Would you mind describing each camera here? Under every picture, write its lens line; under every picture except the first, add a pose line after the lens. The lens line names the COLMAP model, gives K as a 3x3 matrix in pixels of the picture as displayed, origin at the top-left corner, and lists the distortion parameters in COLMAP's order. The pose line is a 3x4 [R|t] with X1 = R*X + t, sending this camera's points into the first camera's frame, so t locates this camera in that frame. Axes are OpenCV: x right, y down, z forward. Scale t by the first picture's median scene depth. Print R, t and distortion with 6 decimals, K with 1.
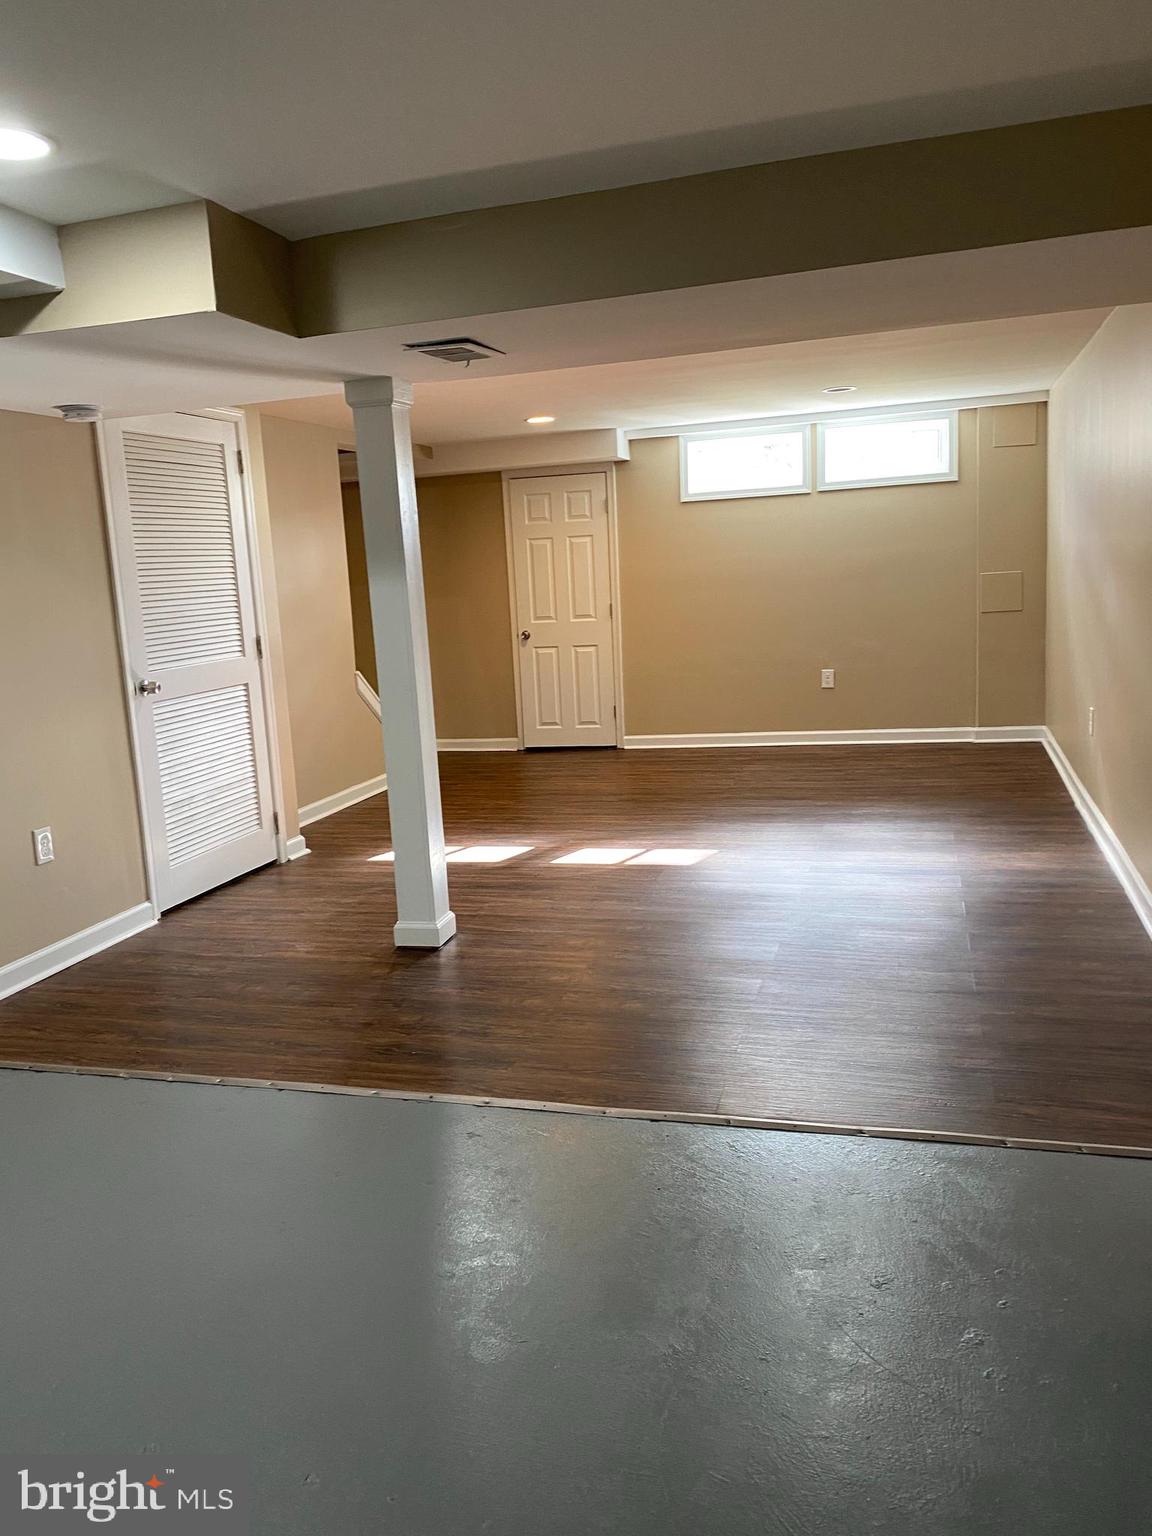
lens RADIAL K [[1184.4, 0, 570.0], [0, 1184.4, 767.0], [0, 0, 1]] dist [0.002757, 0.000116]
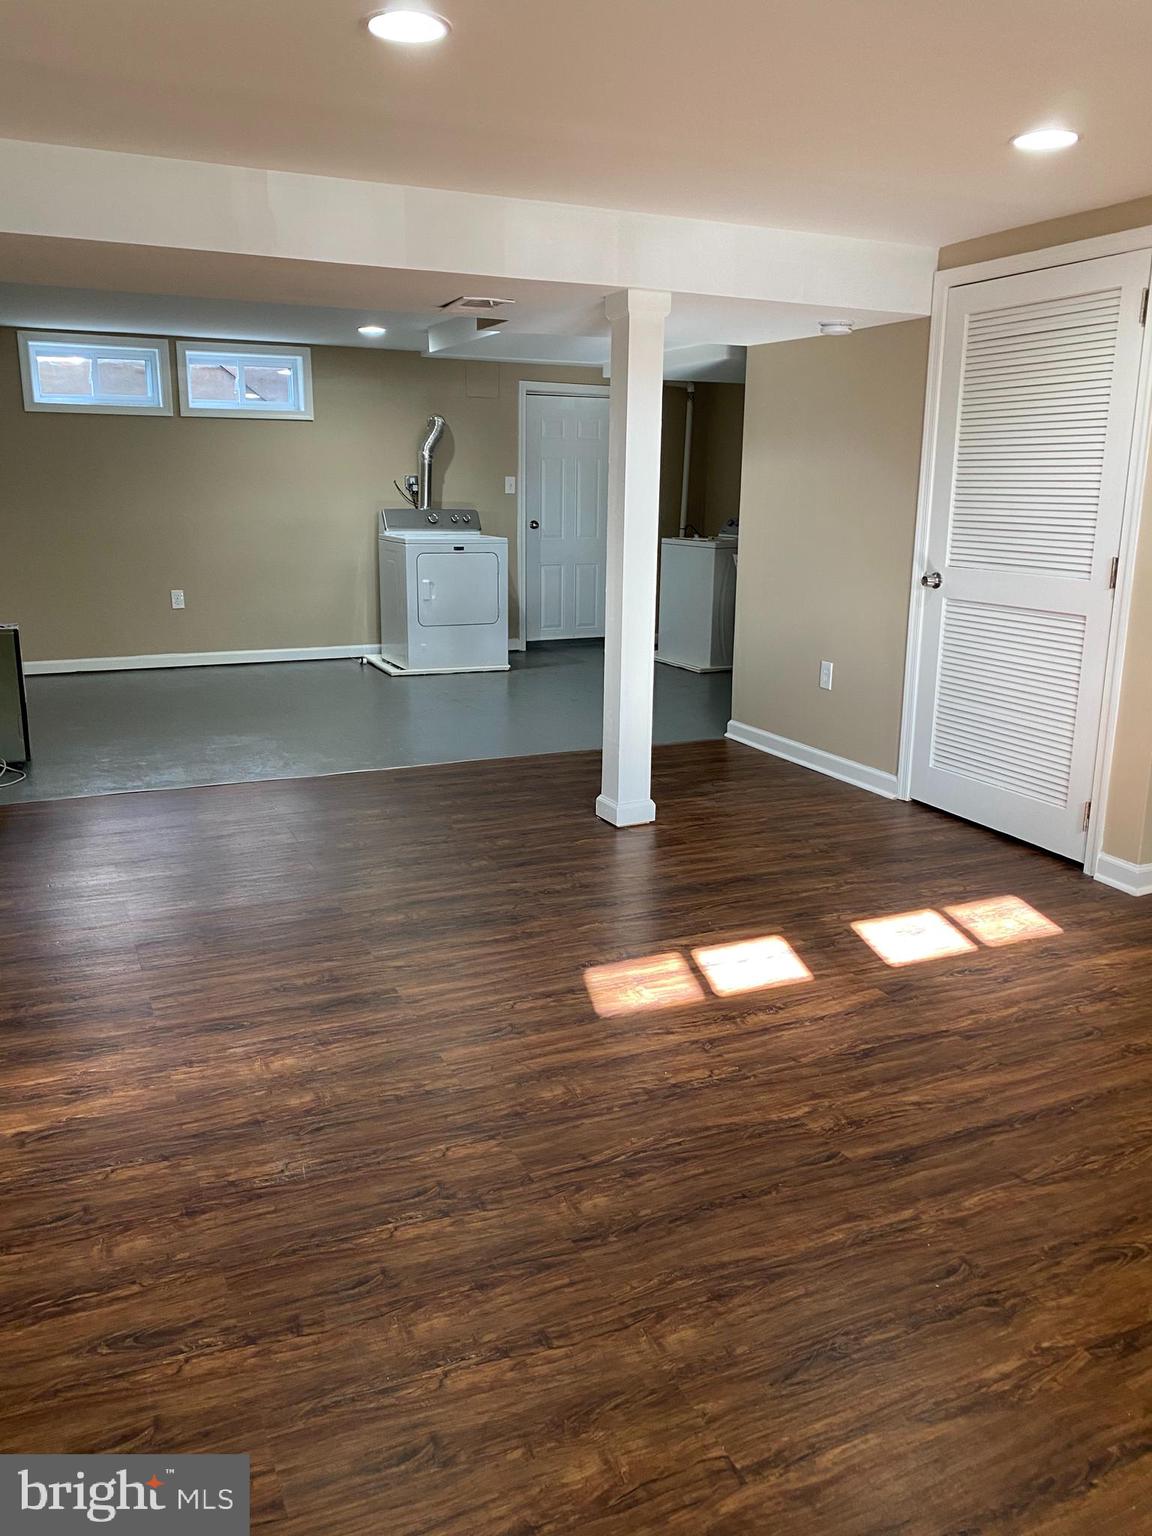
lens RADIAL K [[1184.4, 0, 567.8], [0, 1184.4, 771.2], [0, 0, 1]] dist [0.002757, 0.000116]
pose [[-0.761012, 0.202645, -0.616276, 0.542951], [-0.076723, 0.915182, 0.395672, -0.299879], [0.644186, 0.348393, -0.680916, 1.578807]]
